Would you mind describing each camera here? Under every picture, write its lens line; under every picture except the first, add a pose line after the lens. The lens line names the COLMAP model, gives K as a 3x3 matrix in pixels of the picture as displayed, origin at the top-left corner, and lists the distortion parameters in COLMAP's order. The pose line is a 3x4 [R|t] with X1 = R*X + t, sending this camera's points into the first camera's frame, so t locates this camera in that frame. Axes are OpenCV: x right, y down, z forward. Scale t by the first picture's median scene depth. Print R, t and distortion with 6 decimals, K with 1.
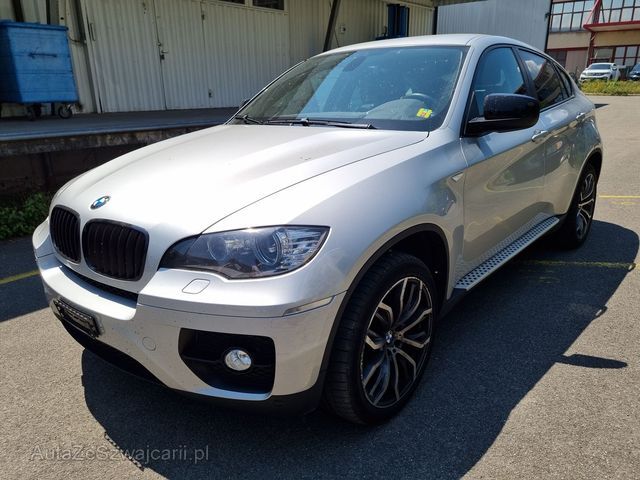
lens RADIAL K [[487.5, 0, 321.4], [0, 487.5, 241.9], [0, 0, 1]] dist [0.004136, 0.001717]
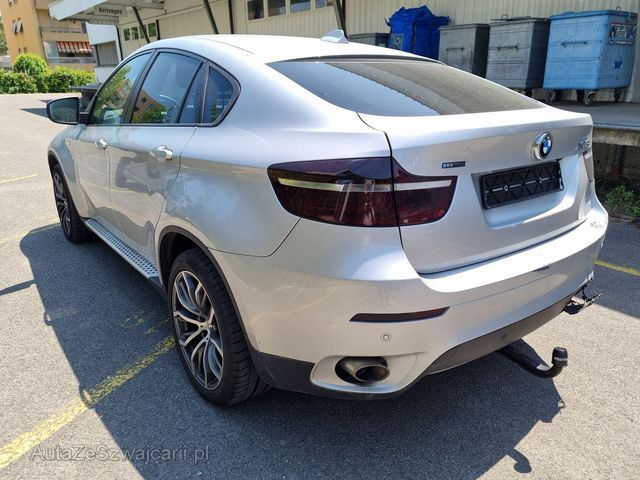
lens RADIAL K [[487.5, 0, 321.1], [0, 487.5, 238.1], [0, 0, 1]] dist [0.004136, 0.001717]
pose [[-0.209757, 0.330167, -0.920322, 0.637547], [-0.283141, 0.880420, 0.380384, -0.266286], [0.935860, 0.340369, -0.091190, 0.748863]]
